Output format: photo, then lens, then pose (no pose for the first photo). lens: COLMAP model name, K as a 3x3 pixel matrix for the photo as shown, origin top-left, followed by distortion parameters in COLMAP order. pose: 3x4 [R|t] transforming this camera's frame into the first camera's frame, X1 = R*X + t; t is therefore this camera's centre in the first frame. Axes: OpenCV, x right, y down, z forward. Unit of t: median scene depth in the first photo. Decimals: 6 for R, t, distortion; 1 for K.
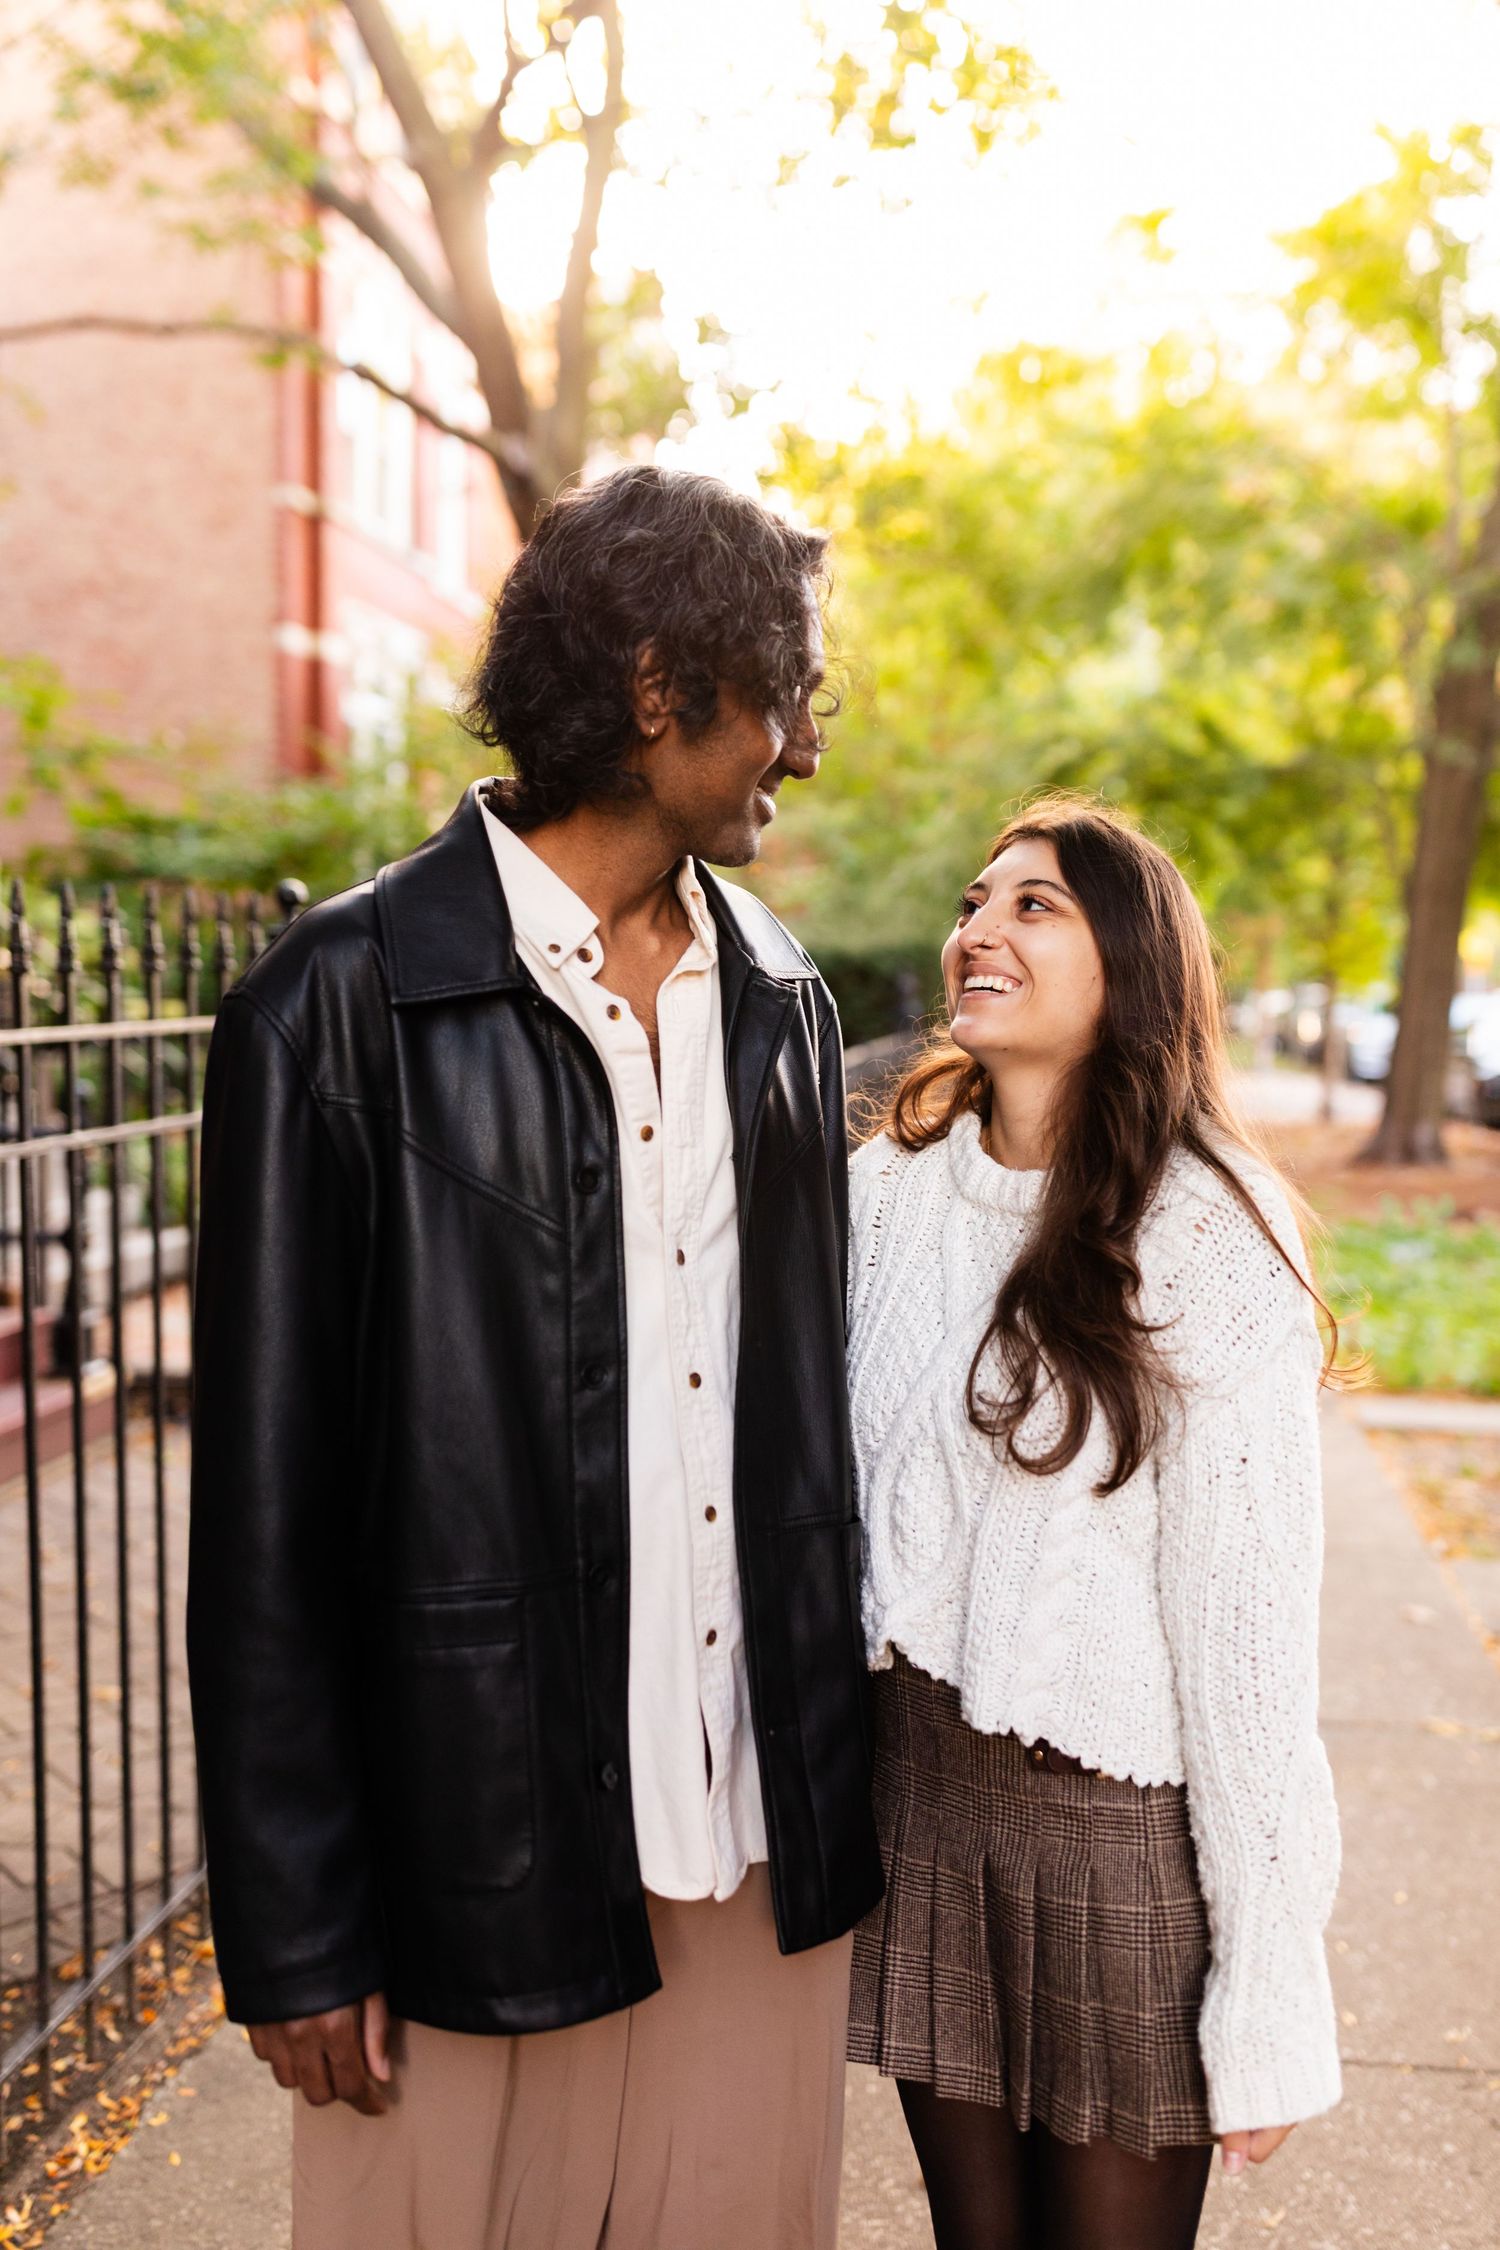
lens RADIAL K [[2216.6, 0, 739.2], [0, 2216.6, 1083.5], [0, 0, 1]] dist [-0.001090, 0.002231]
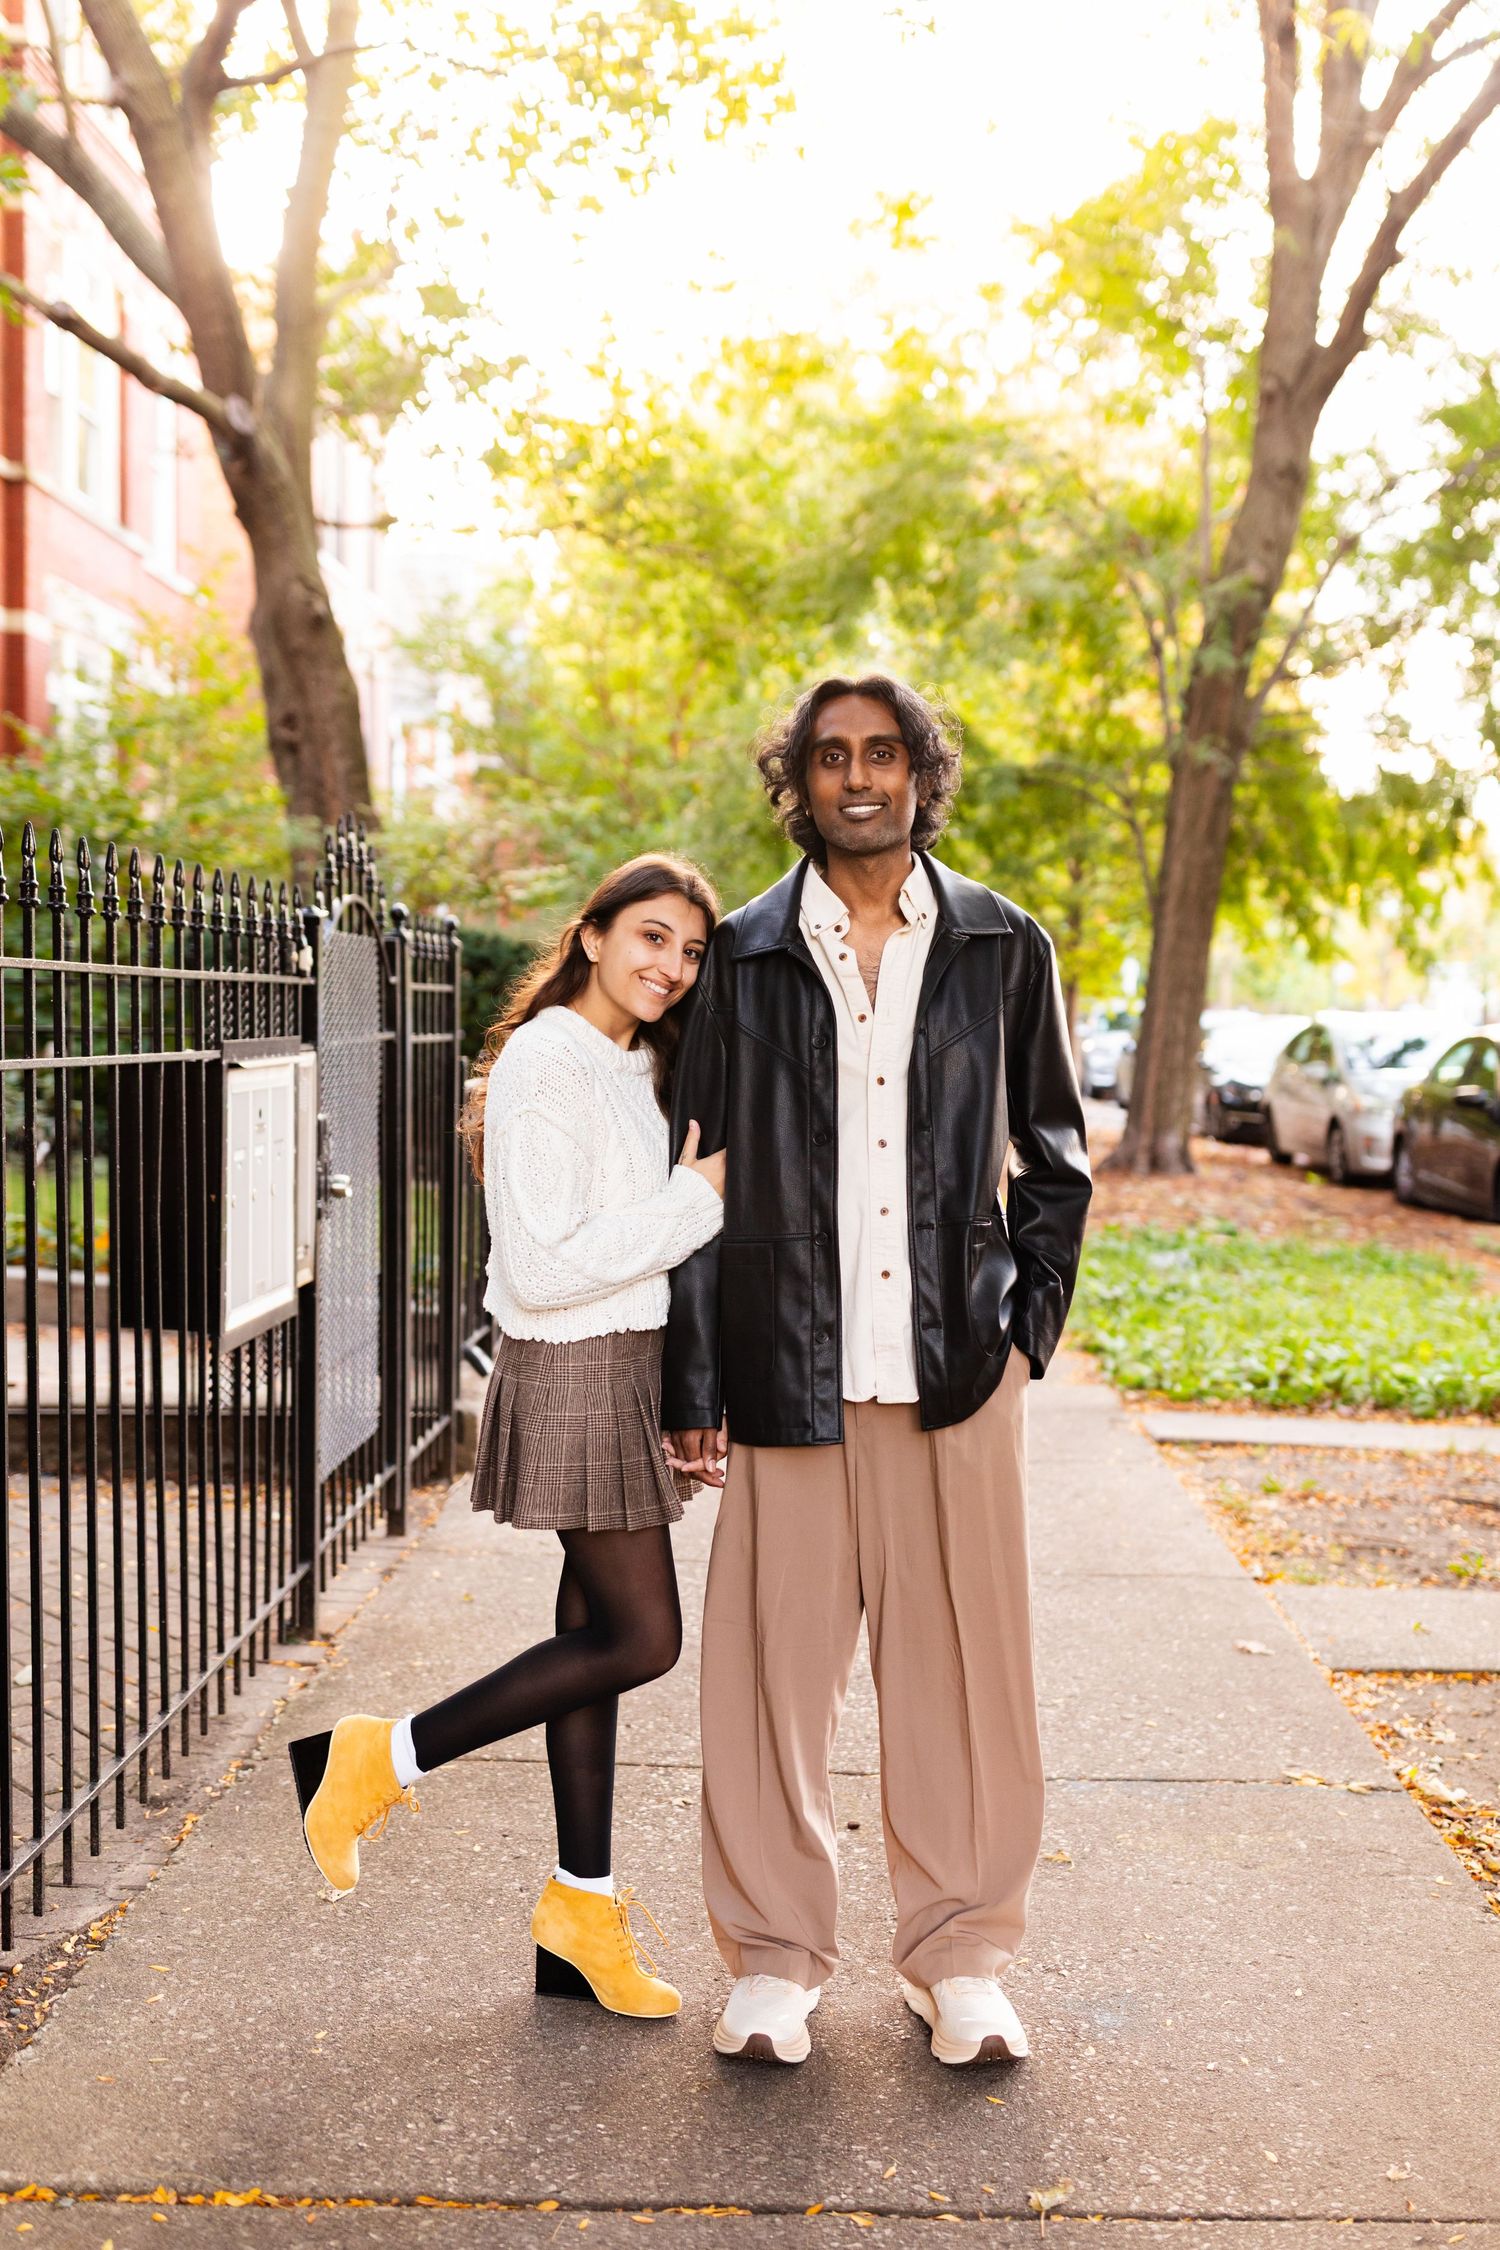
lens RADIAL K [[2134.7, 0, 750.0], [0, 2134.7, 1125.0], [0, 0, 1]] dist [0.004627, -0.004959]
pose [[0.990230, 0.001978, 0.139428, -0.010695], [-0.002890, 0.999976, 0.006339, 0.008996], [-0.139412, -0.006680, 0.990212, 0.075635]]
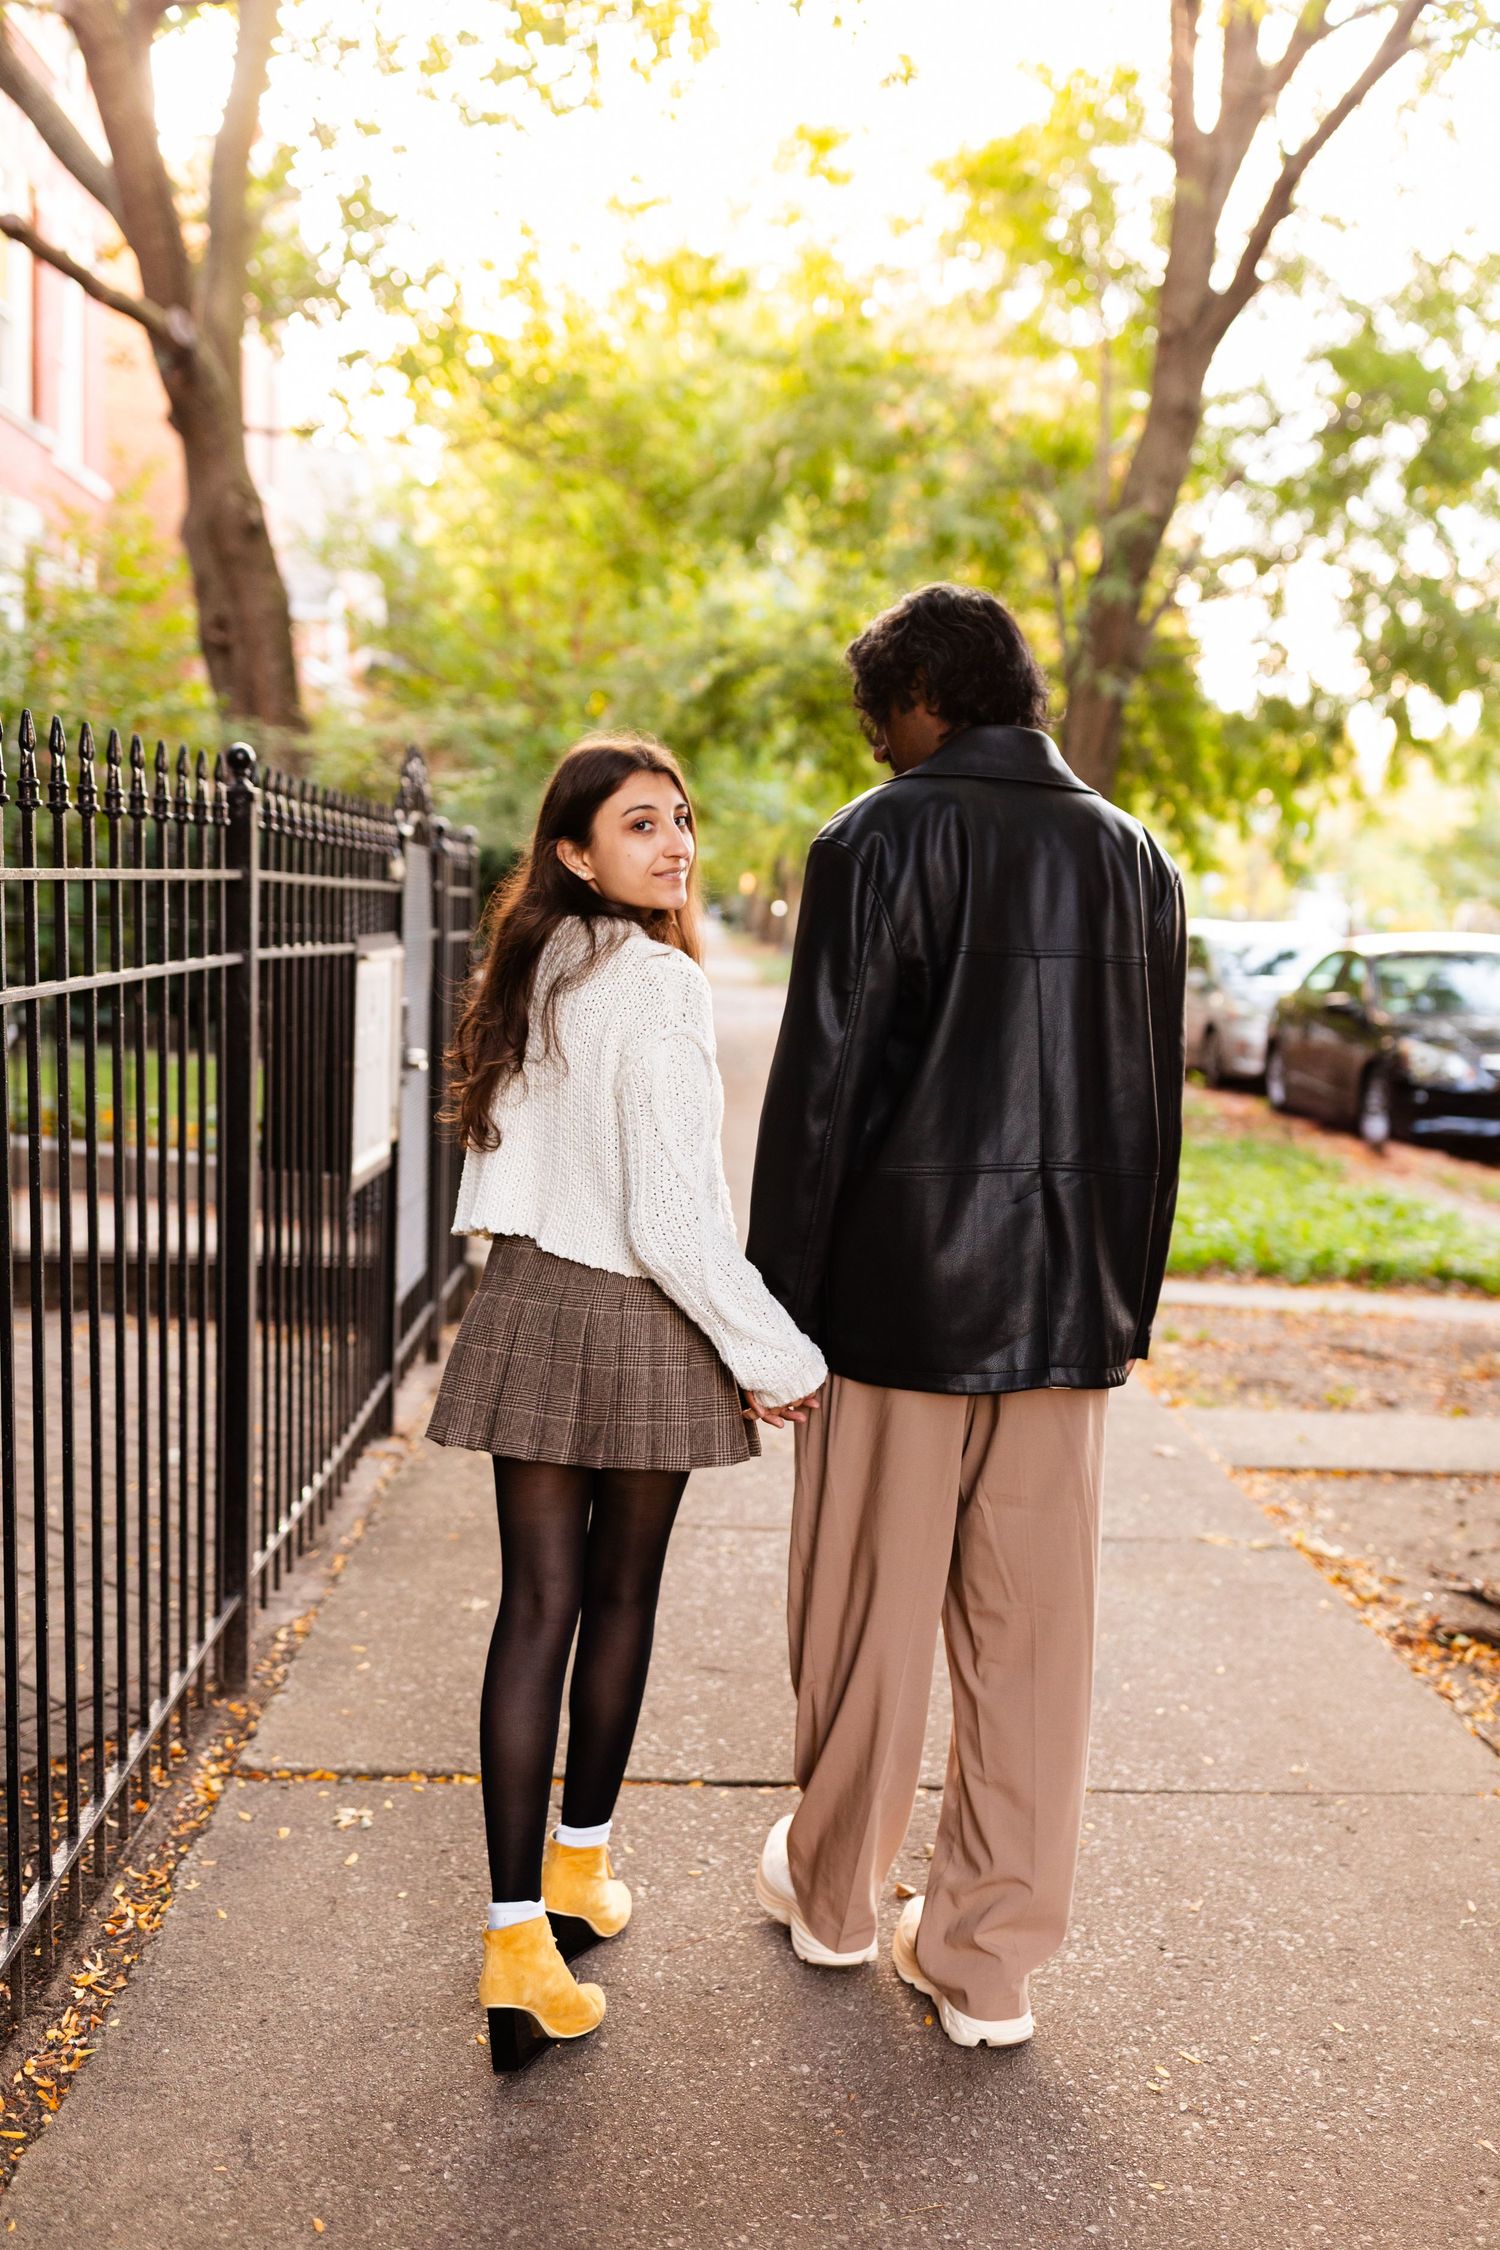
lens RADIAL K [[2298.7, 0, 646.5], [0, 2298.7, 1098.6], [0, 0, 1]] dist [0.001035, -0.008676]
pose [[0.983587, 0.011607, 0.180059, -0.076359], [-0.018359, 0.999188, 0.035878, 0.012729], [-0.179497, -0.038595, 0.983001, -0.037311]]
